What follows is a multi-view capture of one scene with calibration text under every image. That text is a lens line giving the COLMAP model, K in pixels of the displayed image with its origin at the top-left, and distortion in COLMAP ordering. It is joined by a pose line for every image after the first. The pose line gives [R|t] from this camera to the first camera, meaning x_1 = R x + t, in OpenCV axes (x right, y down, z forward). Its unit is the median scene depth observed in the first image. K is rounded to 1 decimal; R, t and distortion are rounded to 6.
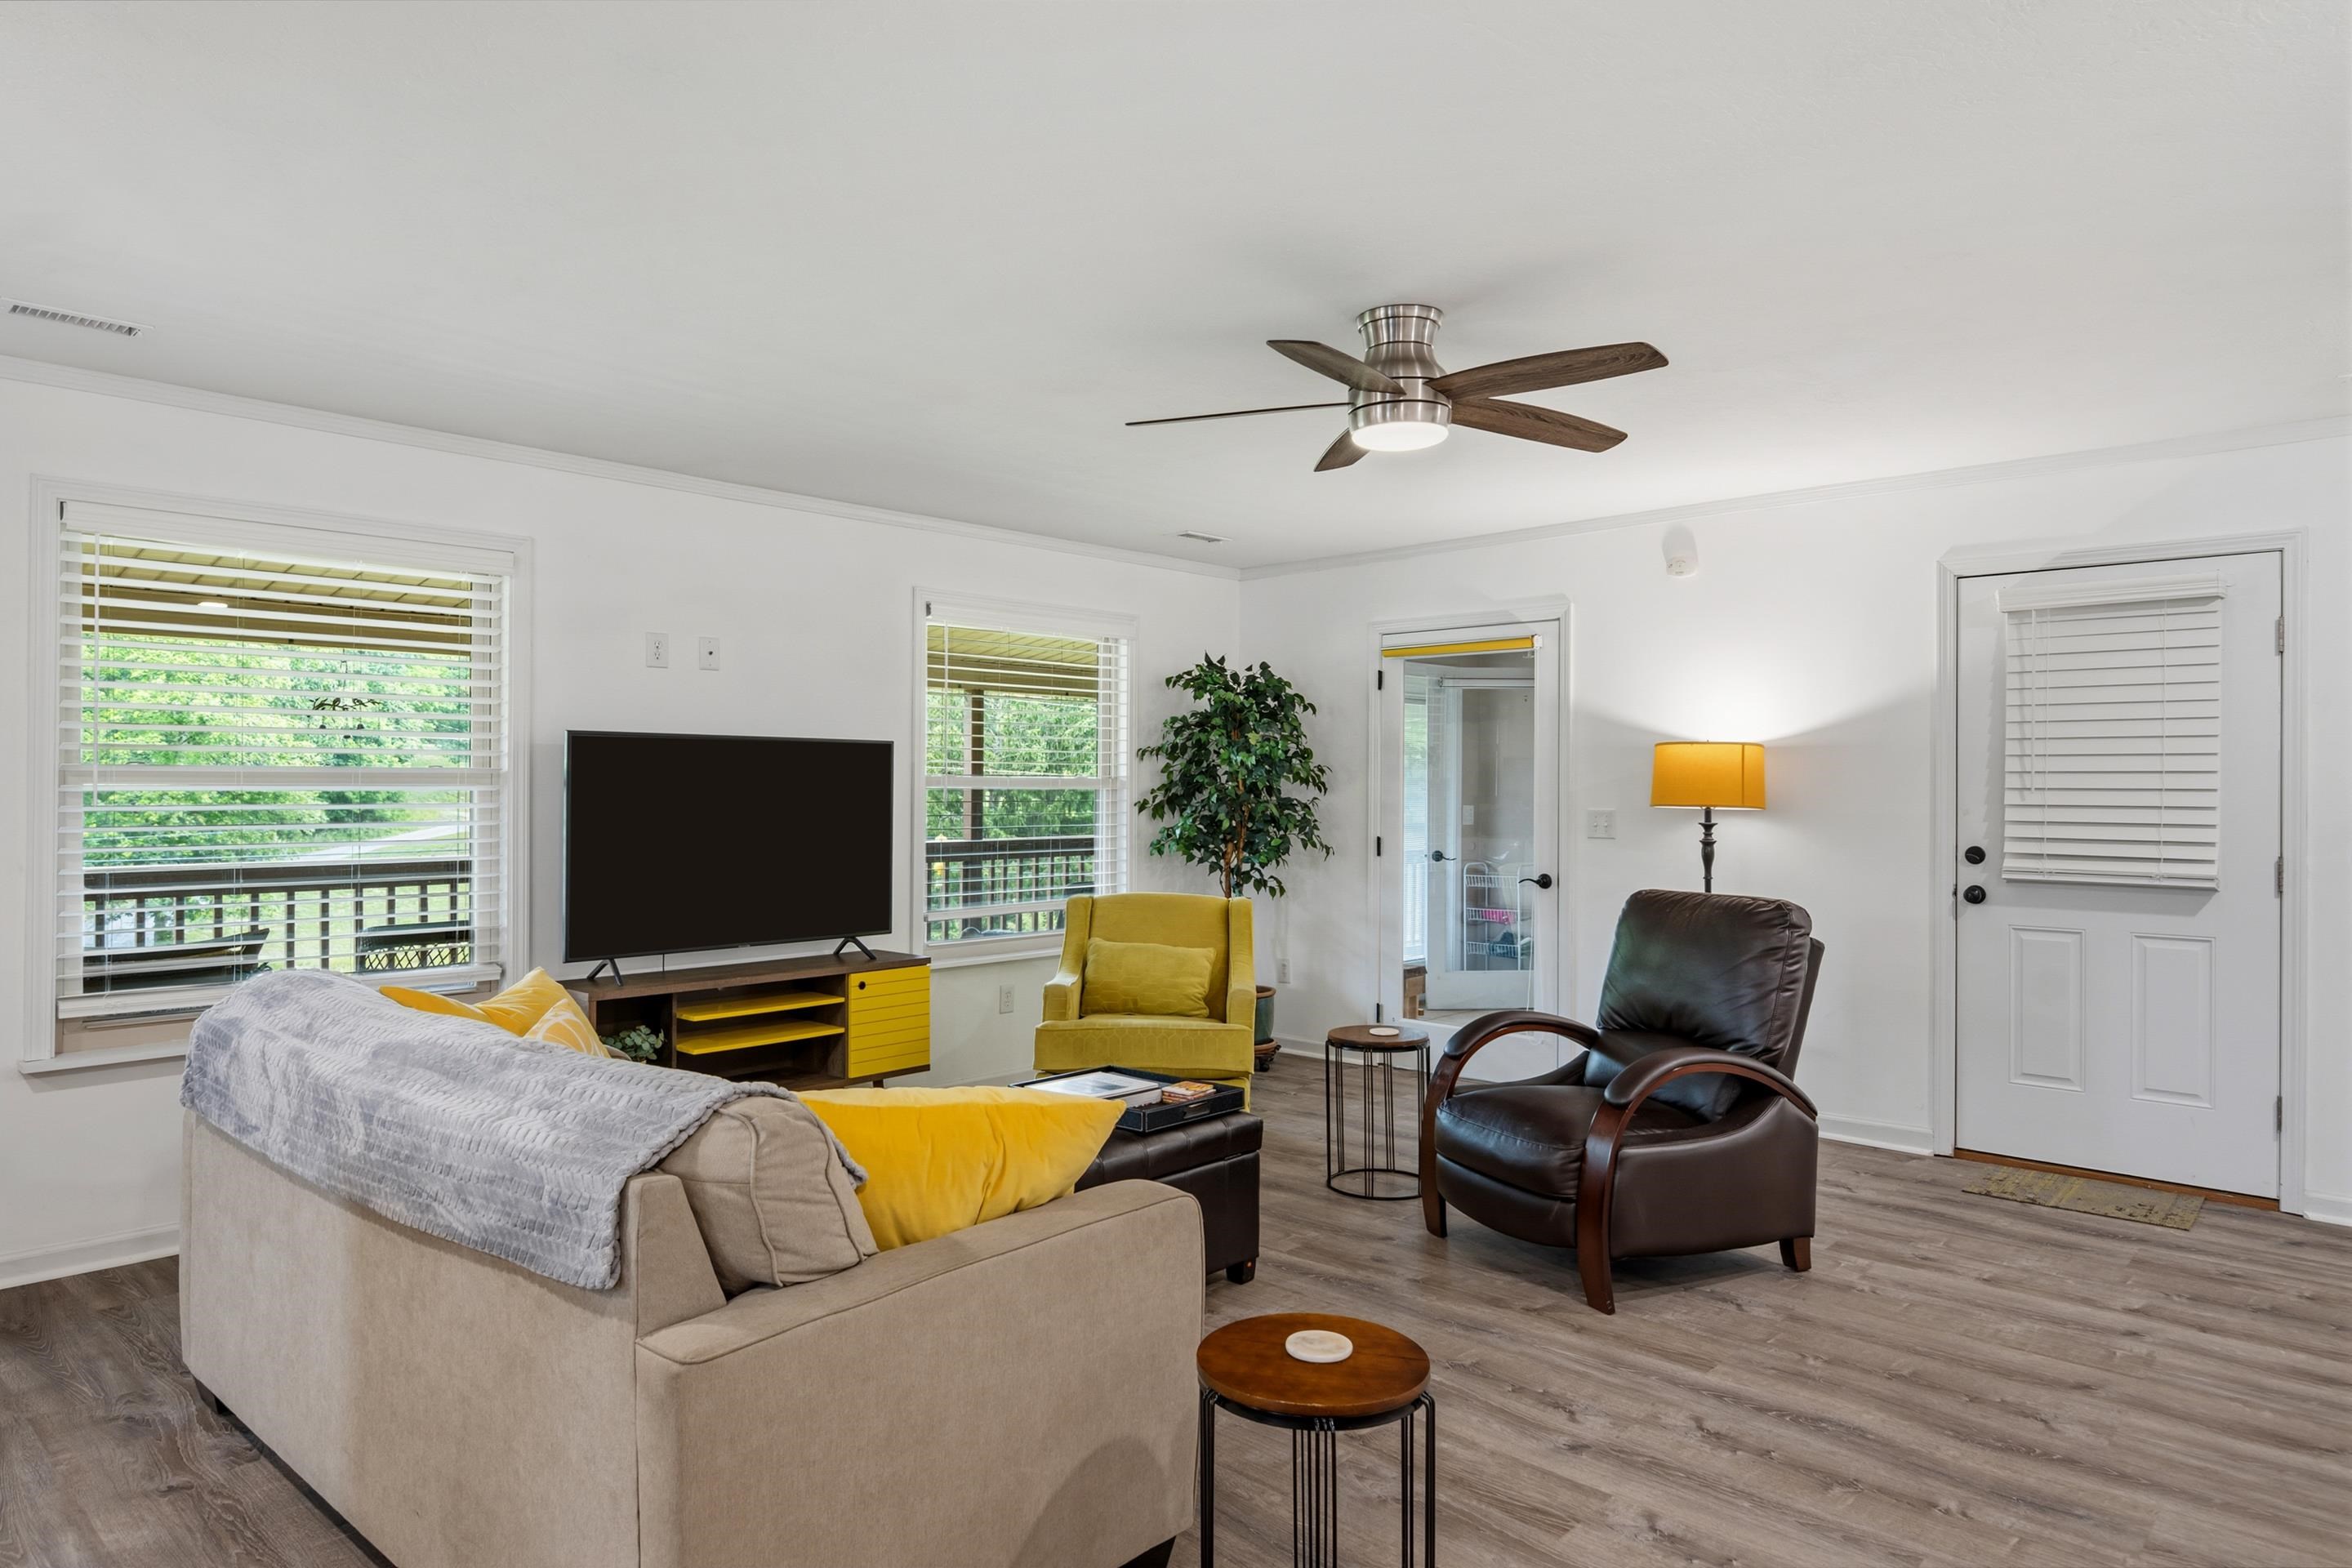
lens RADIAL K [[1436.2, 0, 1156.3], [0, 1436.2, 787.5], [0, 0, 1]] dist [0.000671, -0.003445]
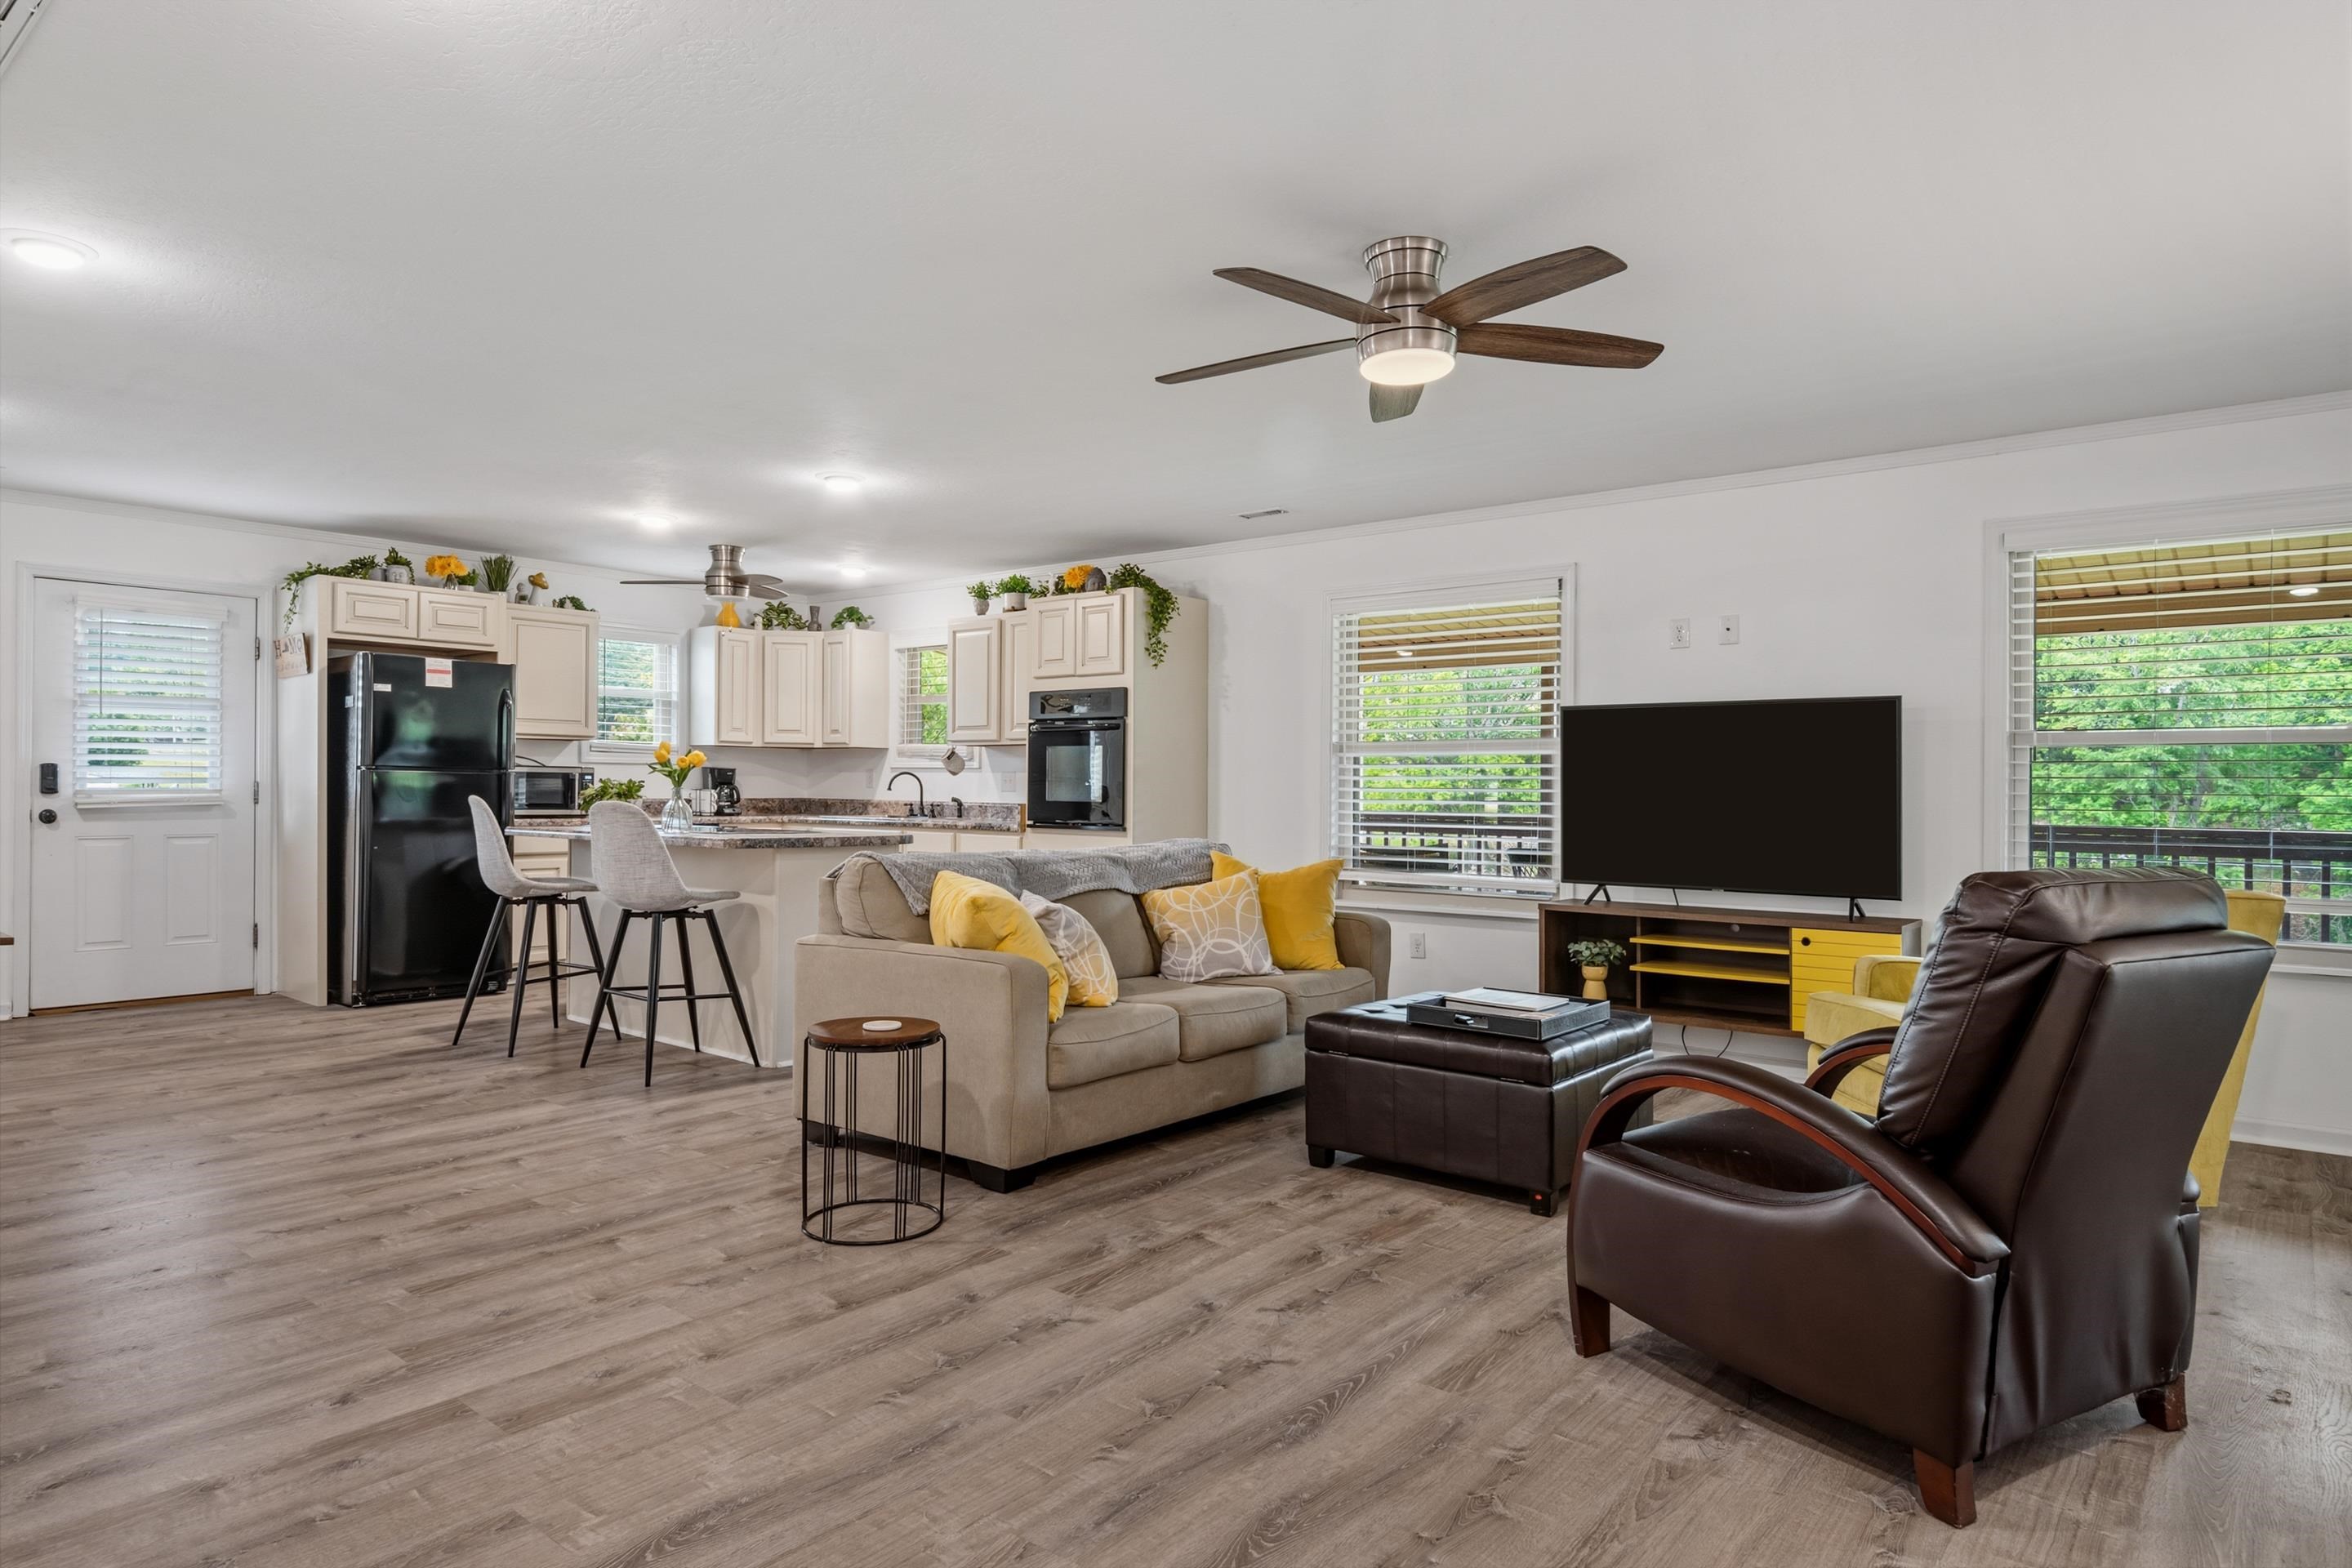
lens RADIAL K [[1361.5, 0, 1160.0], [0, 1361.5, 783.8], [0, 0, 1]] dist [0.001338, -0.003302]
pose [[0.065609, -0.007359, -0.997818, 0.790795], [-0.009963, 0.999918, -0.008030, 0.043668], [0.997796, 0.010468, 0.065530, 0.534483]]
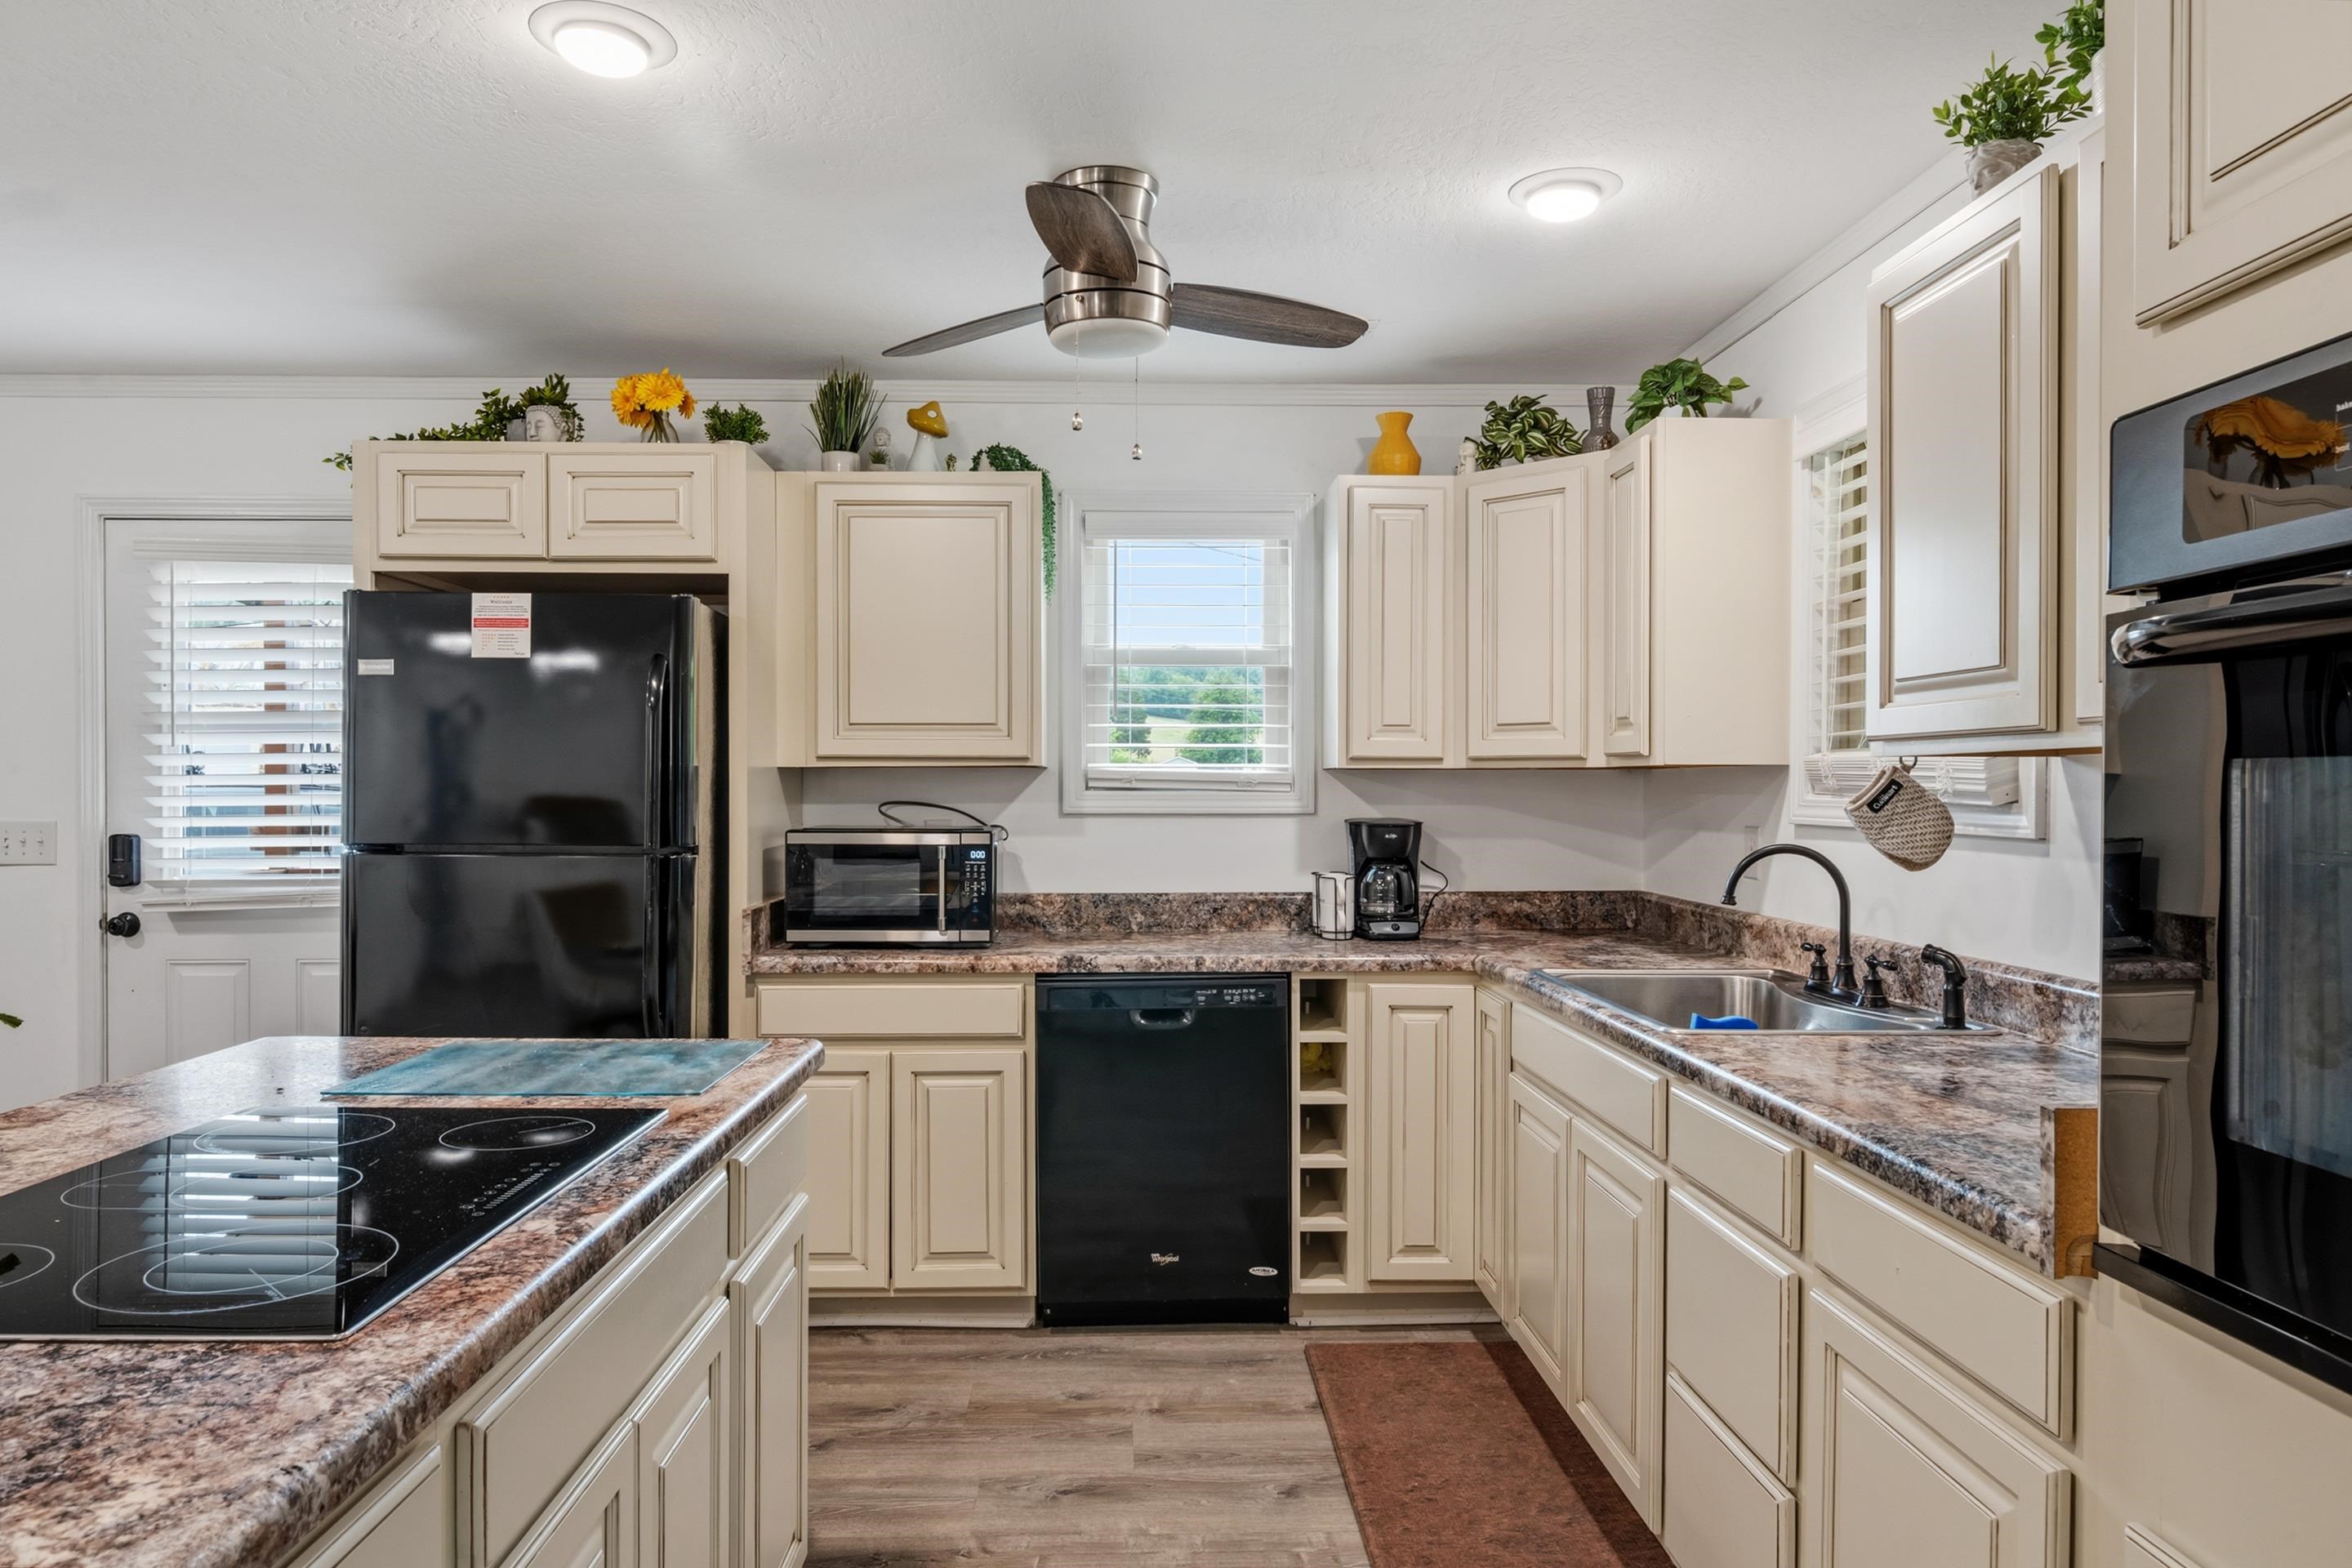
lens RADIAL K [[1443.8, 0, 1153.2], [0, 1443.8, 796.2], [0, 0, 1]] dist [0.007202, -0.002304]
pose [[-0.709138, -0.001450, -0.705068, -0.437872], [-0.004408, 0.999987, 0.002376, -0.002538], [0.705056, 0.004792, -0.709135, 0.547142]]
